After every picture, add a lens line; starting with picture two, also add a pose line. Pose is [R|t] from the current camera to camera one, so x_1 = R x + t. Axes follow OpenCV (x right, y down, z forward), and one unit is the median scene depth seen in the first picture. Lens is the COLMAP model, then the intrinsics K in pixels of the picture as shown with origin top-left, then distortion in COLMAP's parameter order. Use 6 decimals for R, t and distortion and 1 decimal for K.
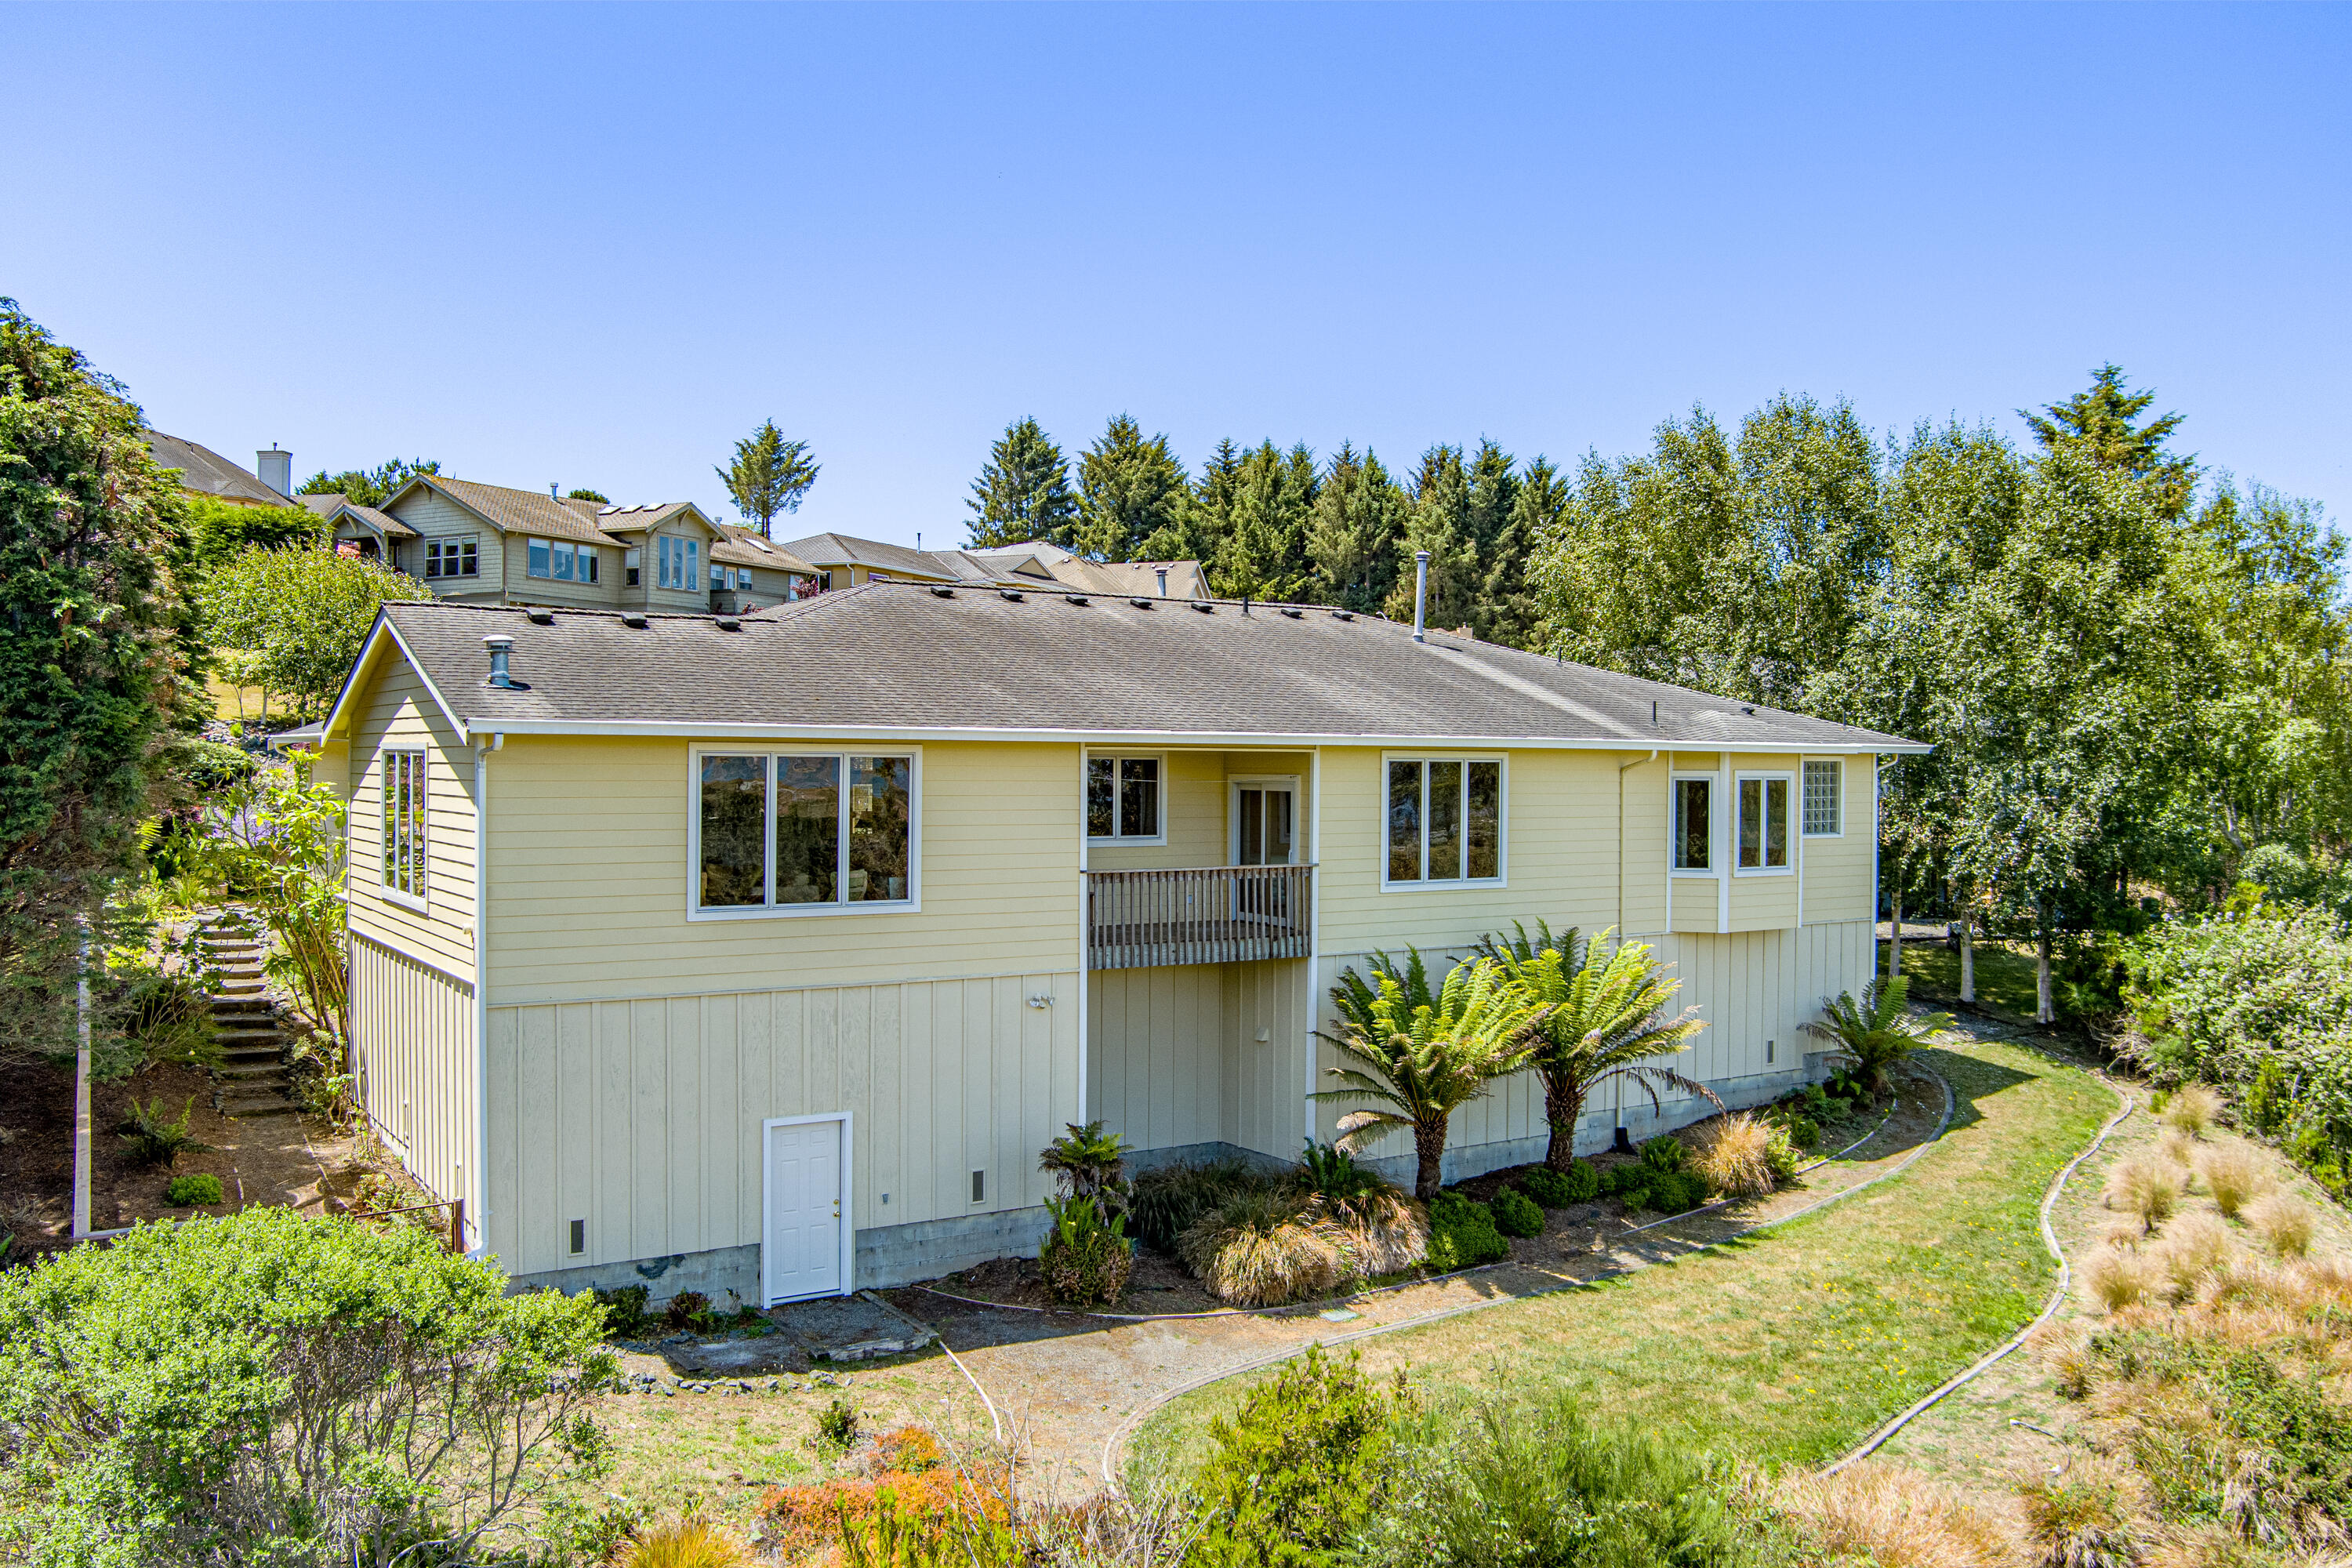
lens RADIAL K [[1910.5, 0, 1176.0], [0, 1910.5, 784.0], [0, 0, 1]] dist [-0.076557, 0.019007]
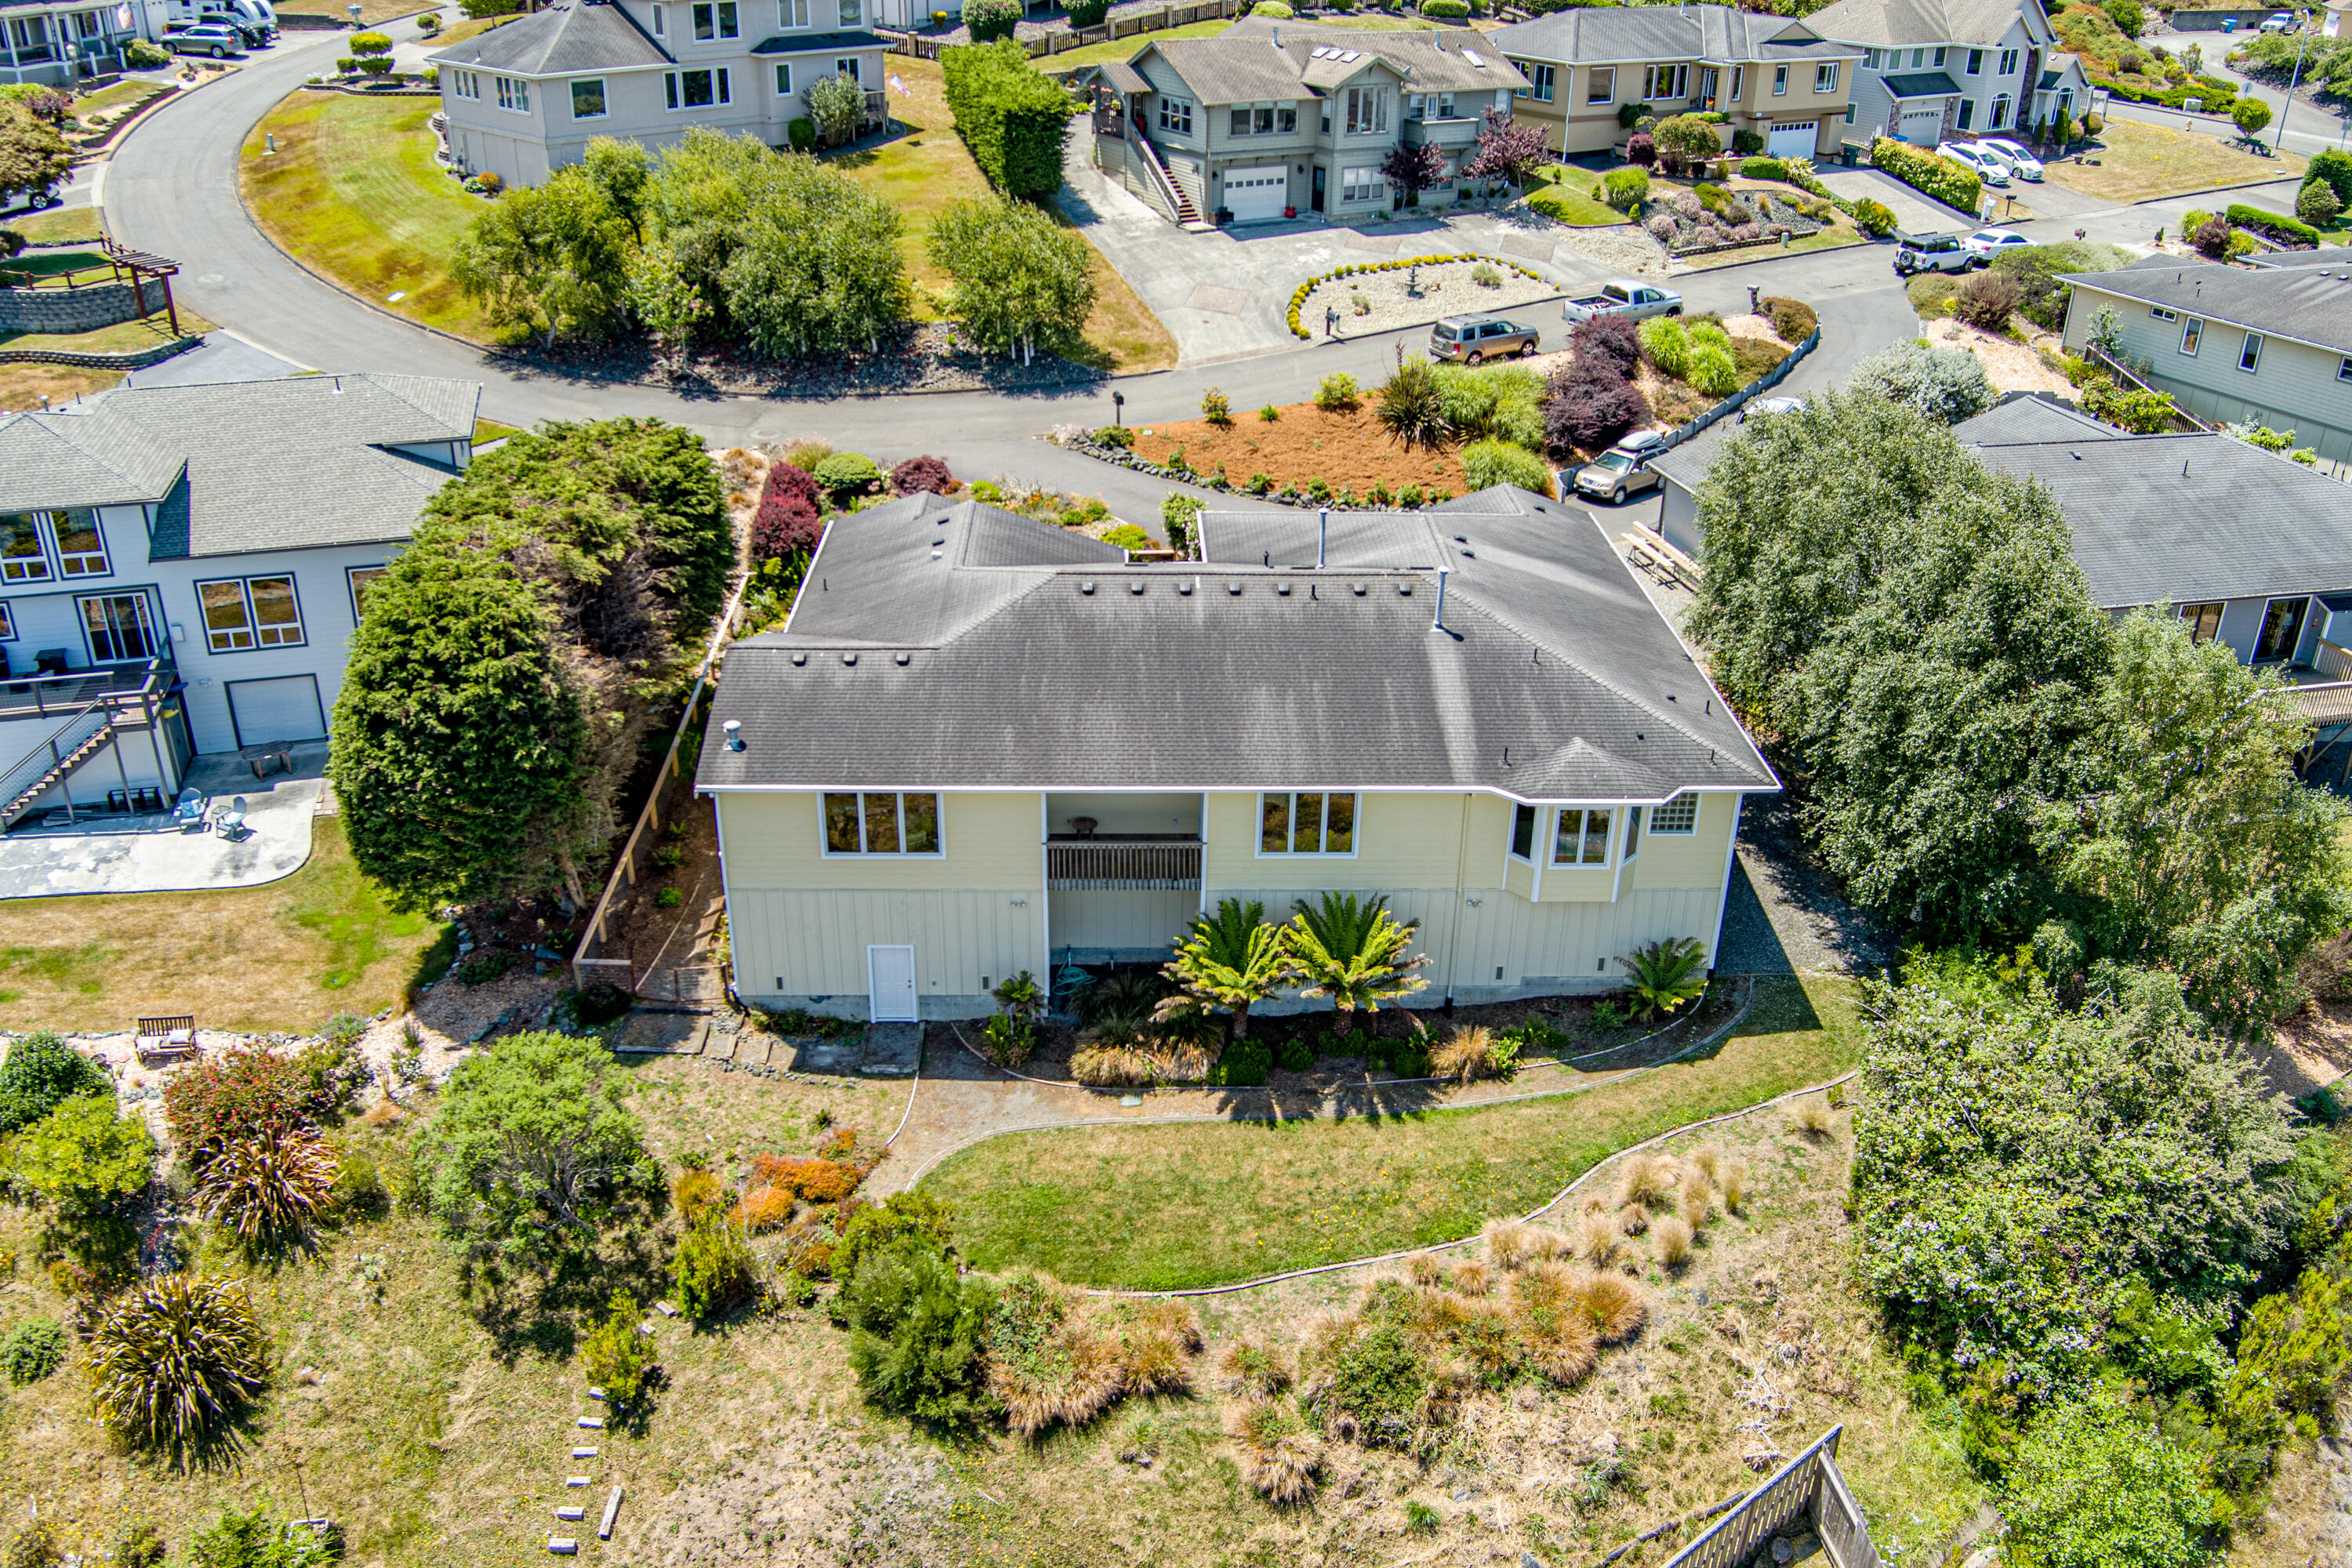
lens RADIAL K [[1910.5, 0, 1176.0], [0, 1910.5, 784.0], [0, 0, 1]] dist [-0.076557, 0.019007]
pose [[0.849118, 0.244608, -0.468152, 0.819904], [-0.015833, 0.897698, 0.440327, -0.739566], [0.527966, -0.366477, 0.766124, -0.284391]]
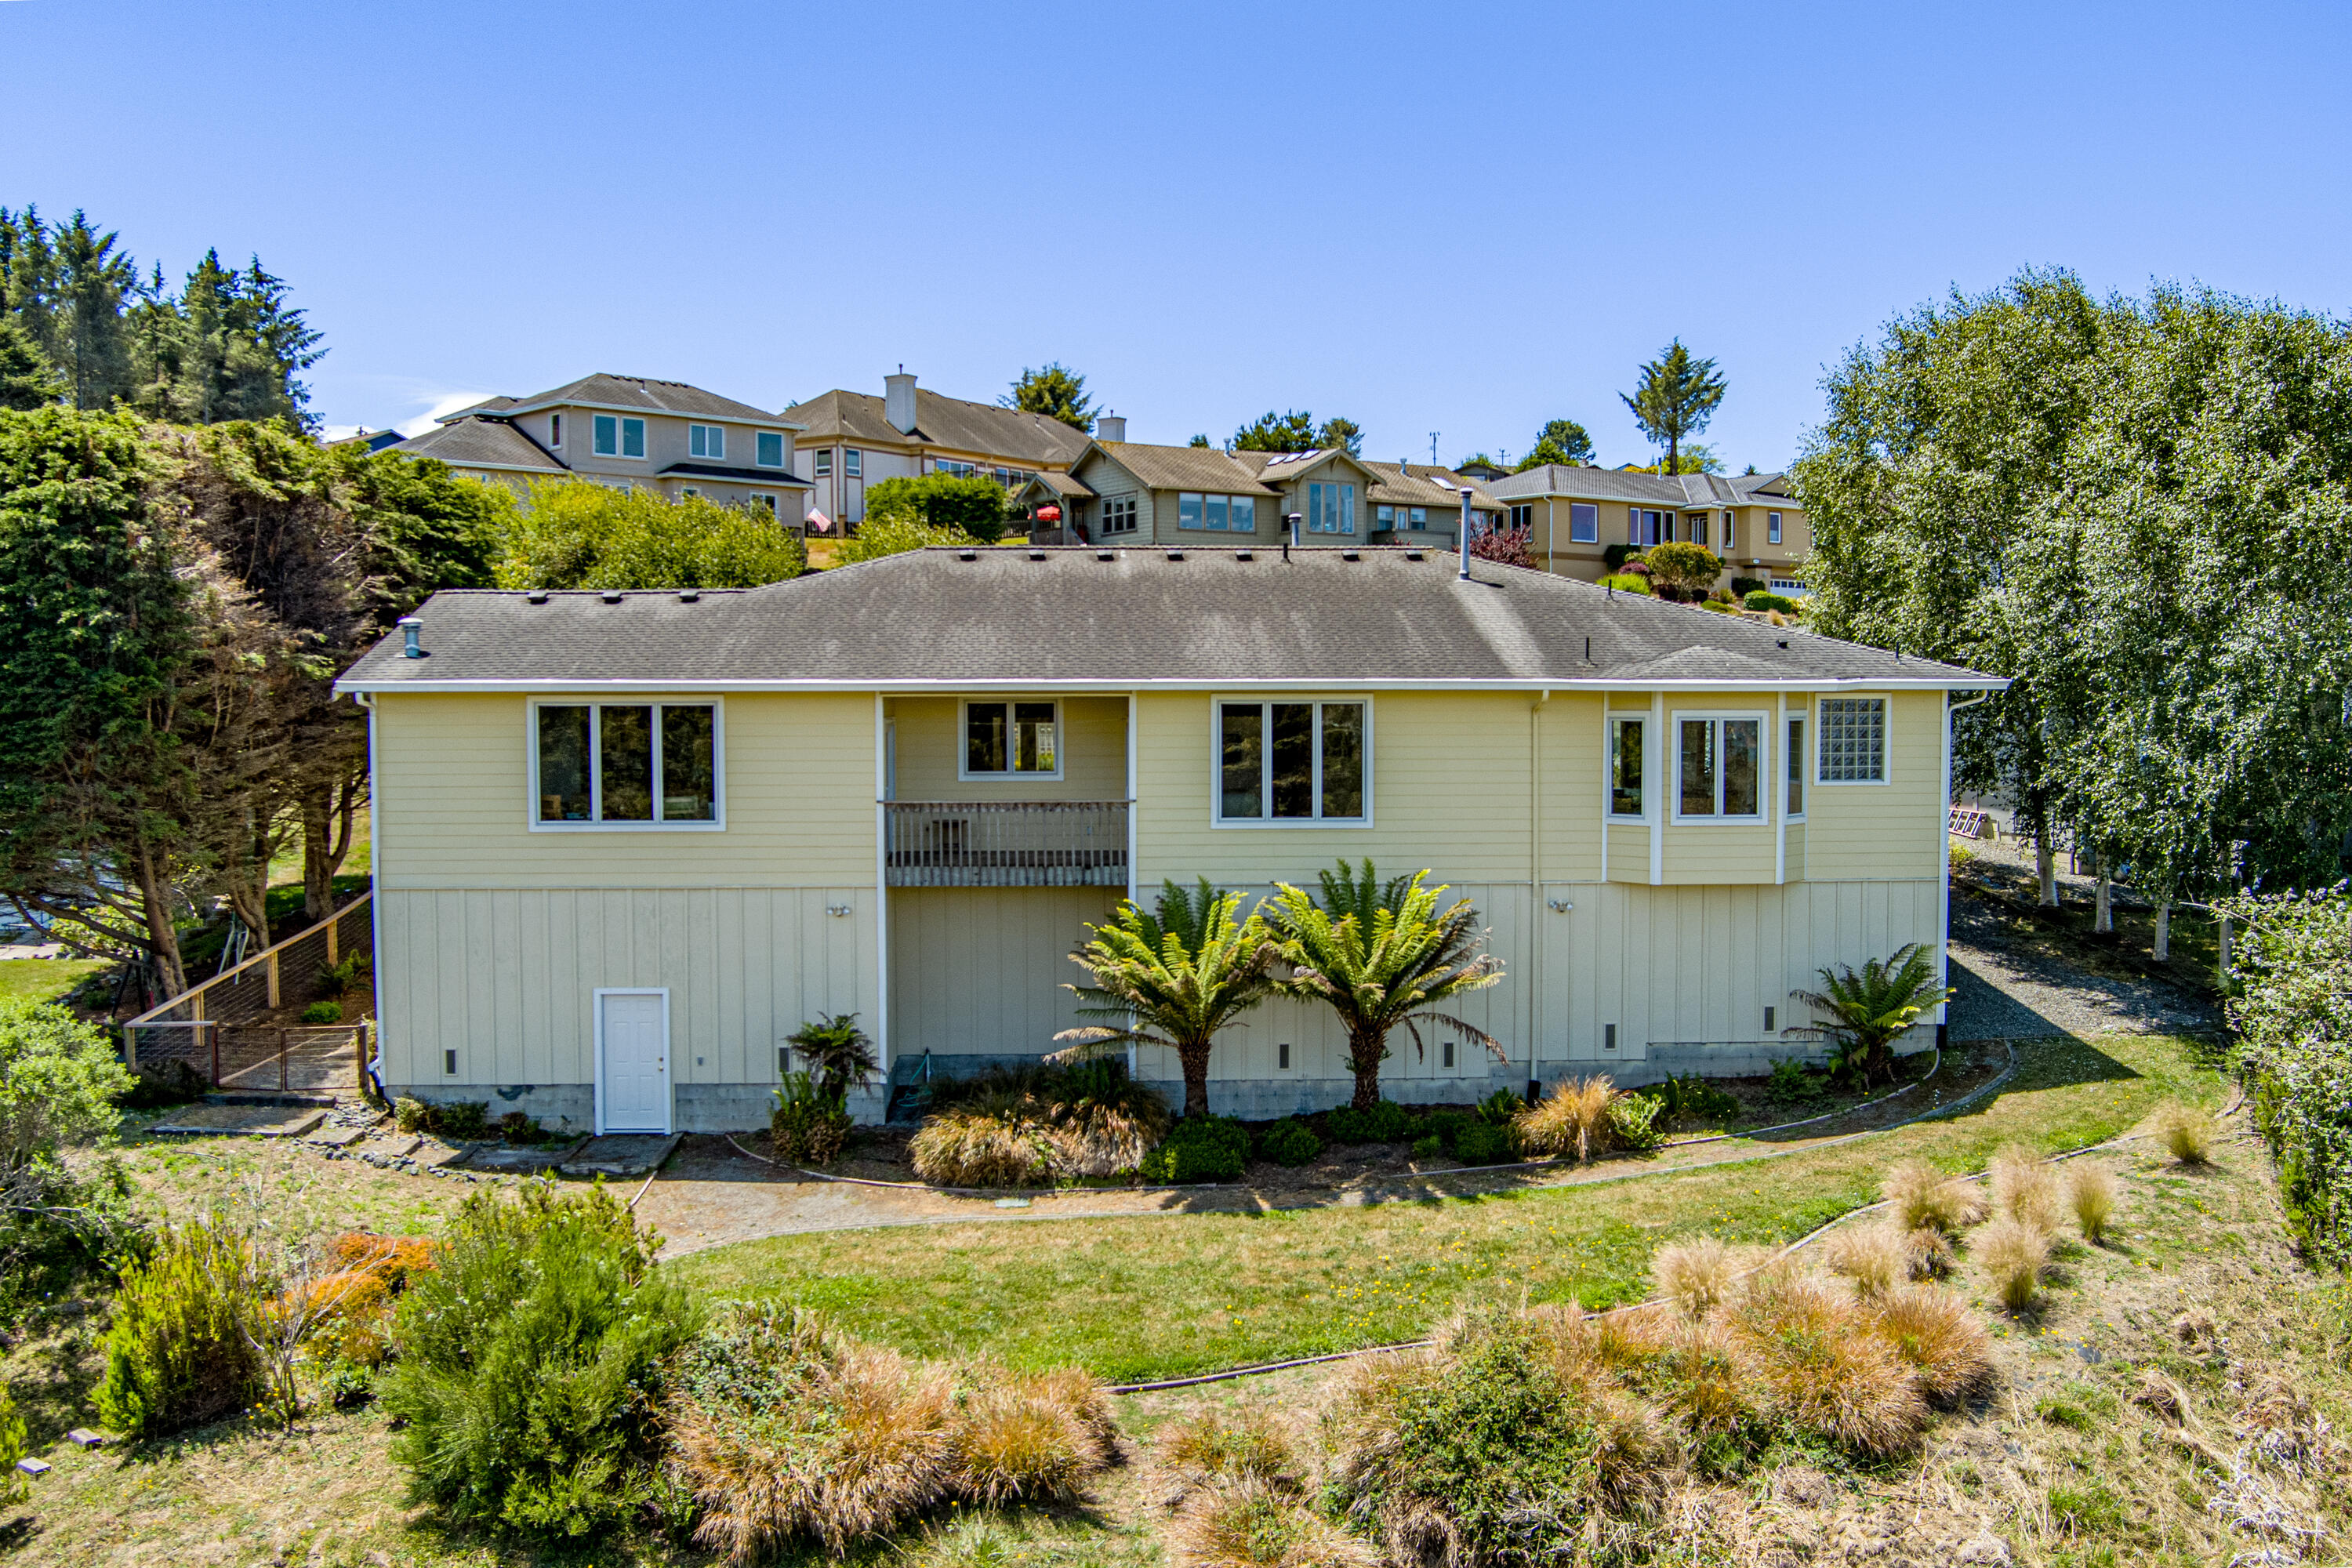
lens RADIAL K [[1966.9, 0, 1176.0], [0, 1966.9, 784.0], [0, 0, 1]] dist [-0.072554, 0.008457]
pose [[0.857824, 0.016844, -0.513668, 0.657480], [0.001694, 0.999365, 0.035599, -0.006543], [0.513941, -0.031408, 0.857250, 0.059884]]
